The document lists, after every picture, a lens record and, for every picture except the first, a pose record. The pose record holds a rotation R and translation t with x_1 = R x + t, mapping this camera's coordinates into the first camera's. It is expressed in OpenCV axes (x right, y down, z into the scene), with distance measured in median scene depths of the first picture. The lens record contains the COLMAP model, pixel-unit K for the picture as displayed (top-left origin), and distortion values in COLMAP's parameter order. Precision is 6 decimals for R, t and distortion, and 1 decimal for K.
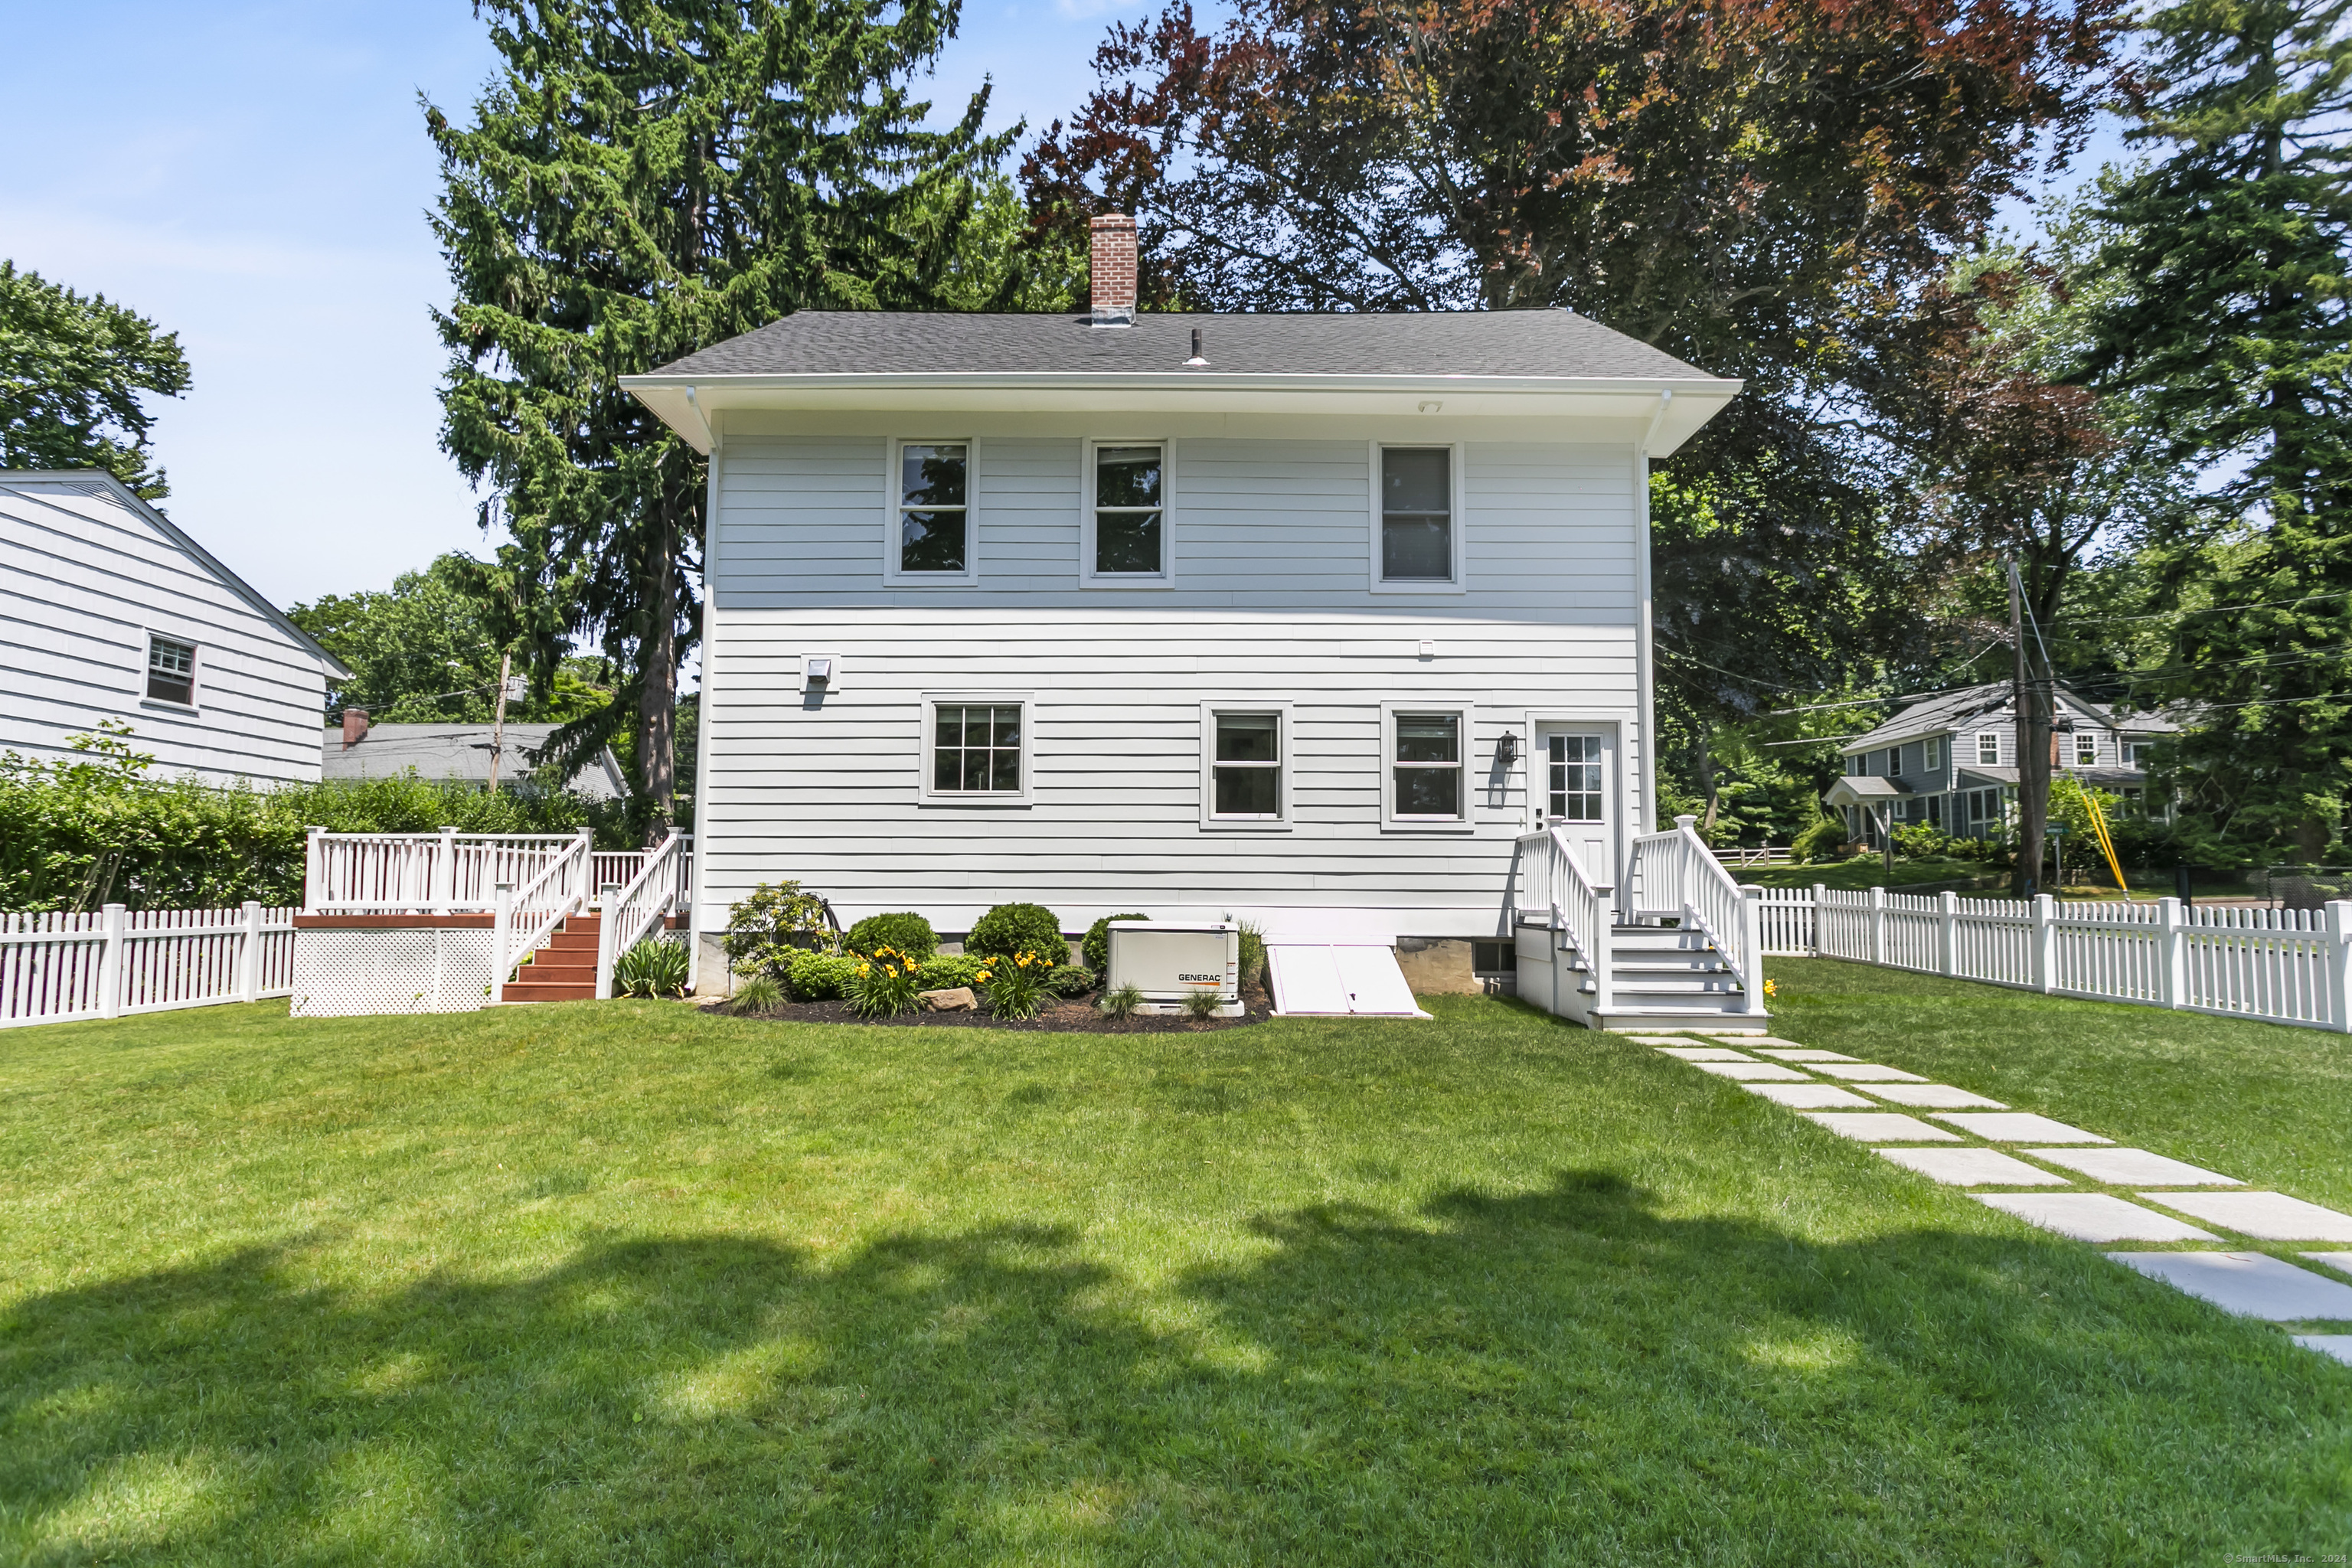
lens RADIAL K [[1106.3, 0, 1170.9], [0, 1106.3, 803.6], [0, 0, 1]] dist [0.007478, 0.000021]
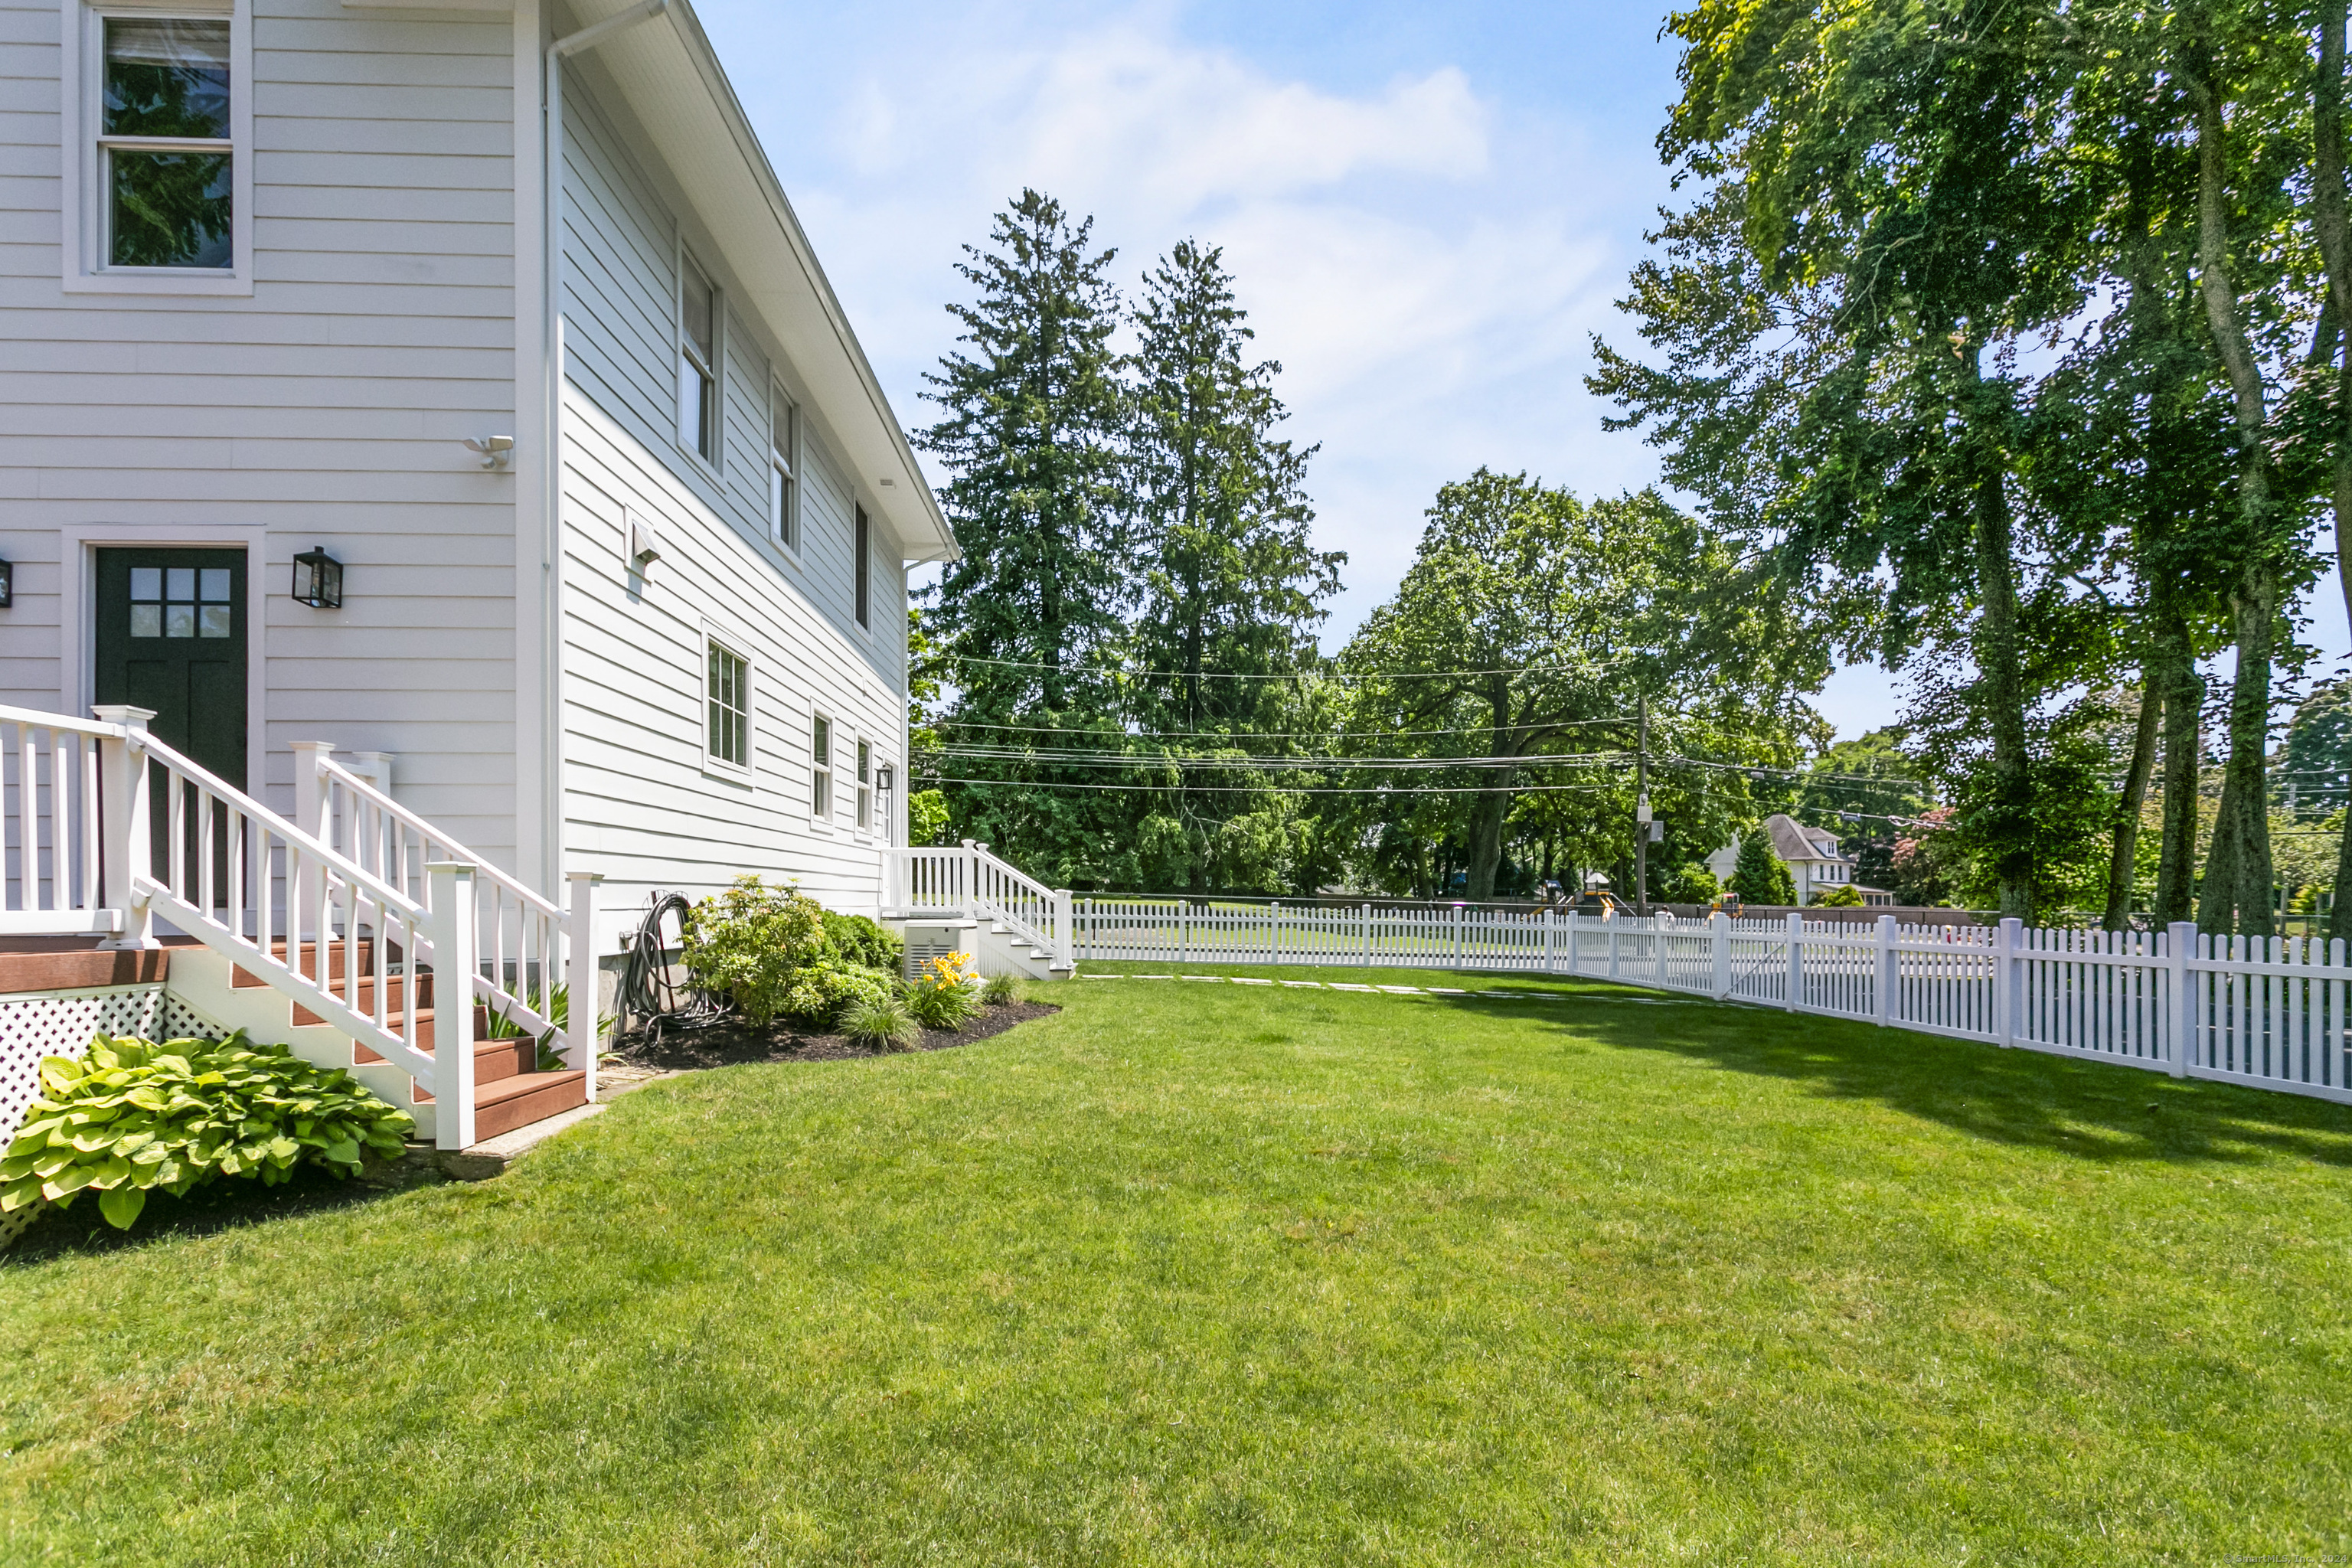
lens RADIAL K [[1120.5, 0, 1137.3], [0, 1120.5, 894.4], [0, 0, 1]] dist [-0.002507, -0.000040]
pose [[-0.015615, -0.001027, 0.999878, -0.965119], [-0.090394, 0.995906, -0.000389, 0.055474], [-0.995784, -0.090389, -0.015644, 0.708475]]
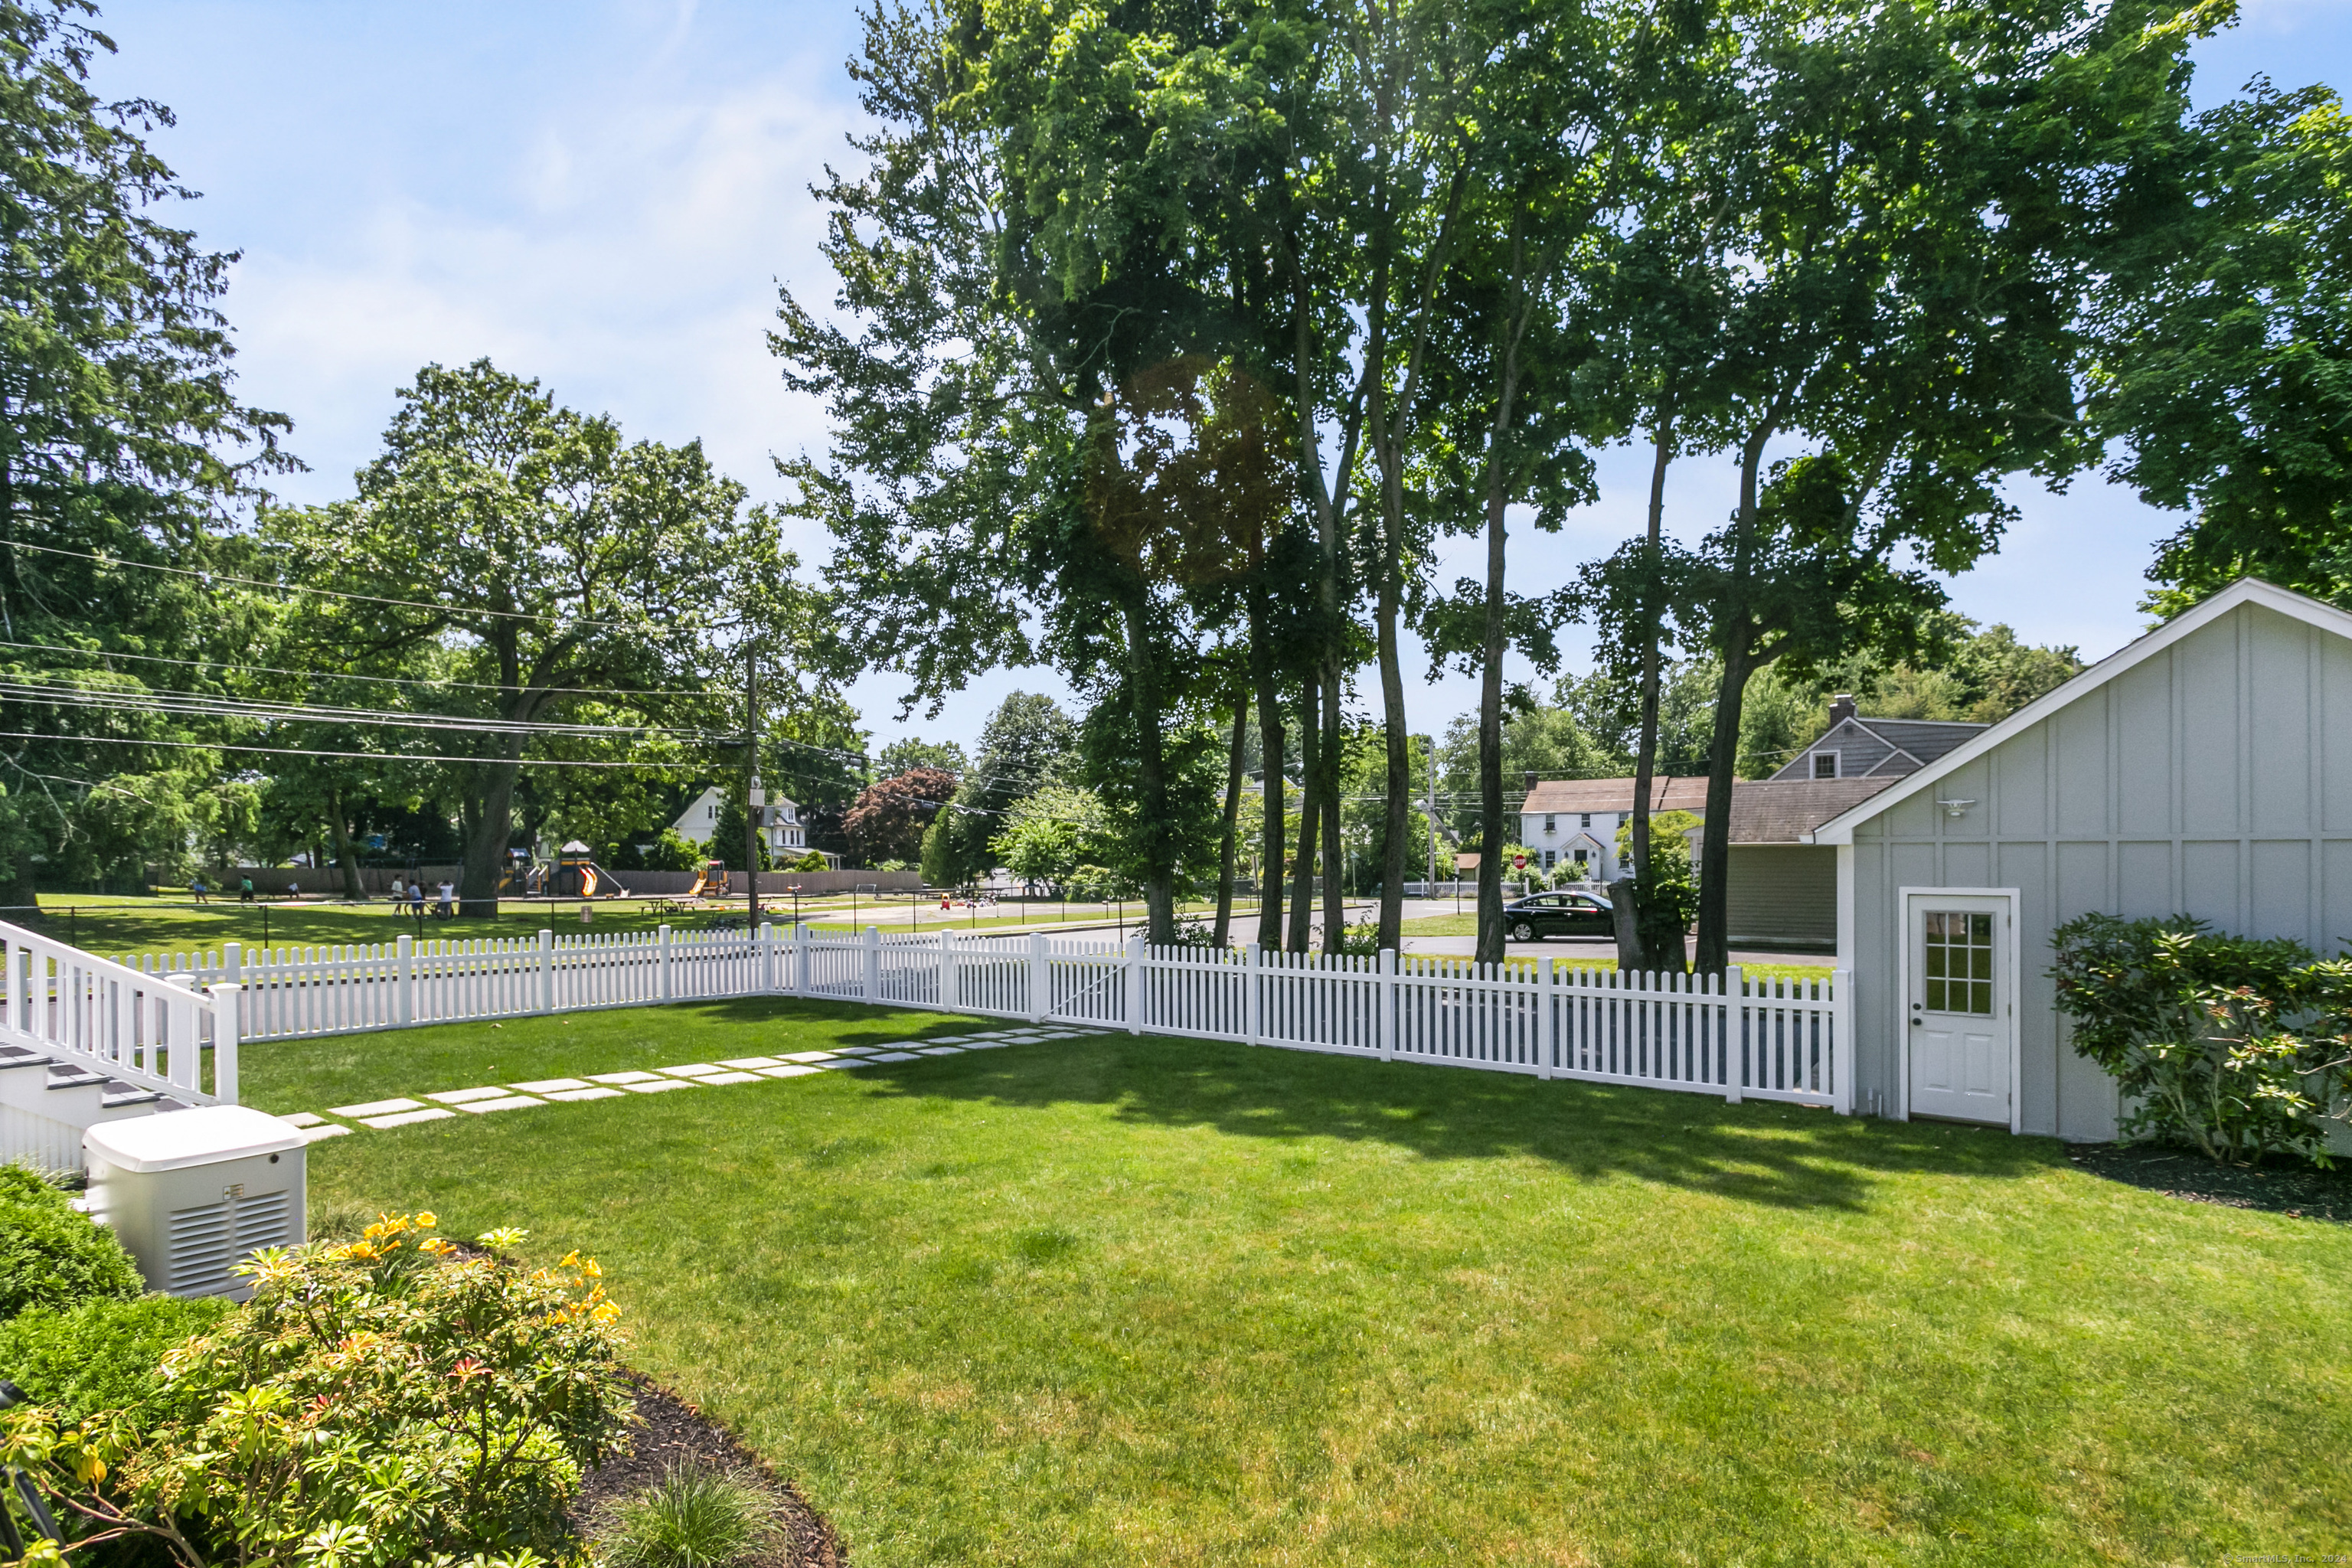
lens RADIAL K [[1155.2, 0, 1174.9], [0, 1155.2, 853.1], [0, 0, 1]] dist [0.000503, 0.000194]
pose [[-0.800385, 0.006348, 0.599452, -0.575614], [-0.040131, 0.997134, -0.064142, 0.002116], [-0.598141, -0.075395, -0.797836, 0.995192]]
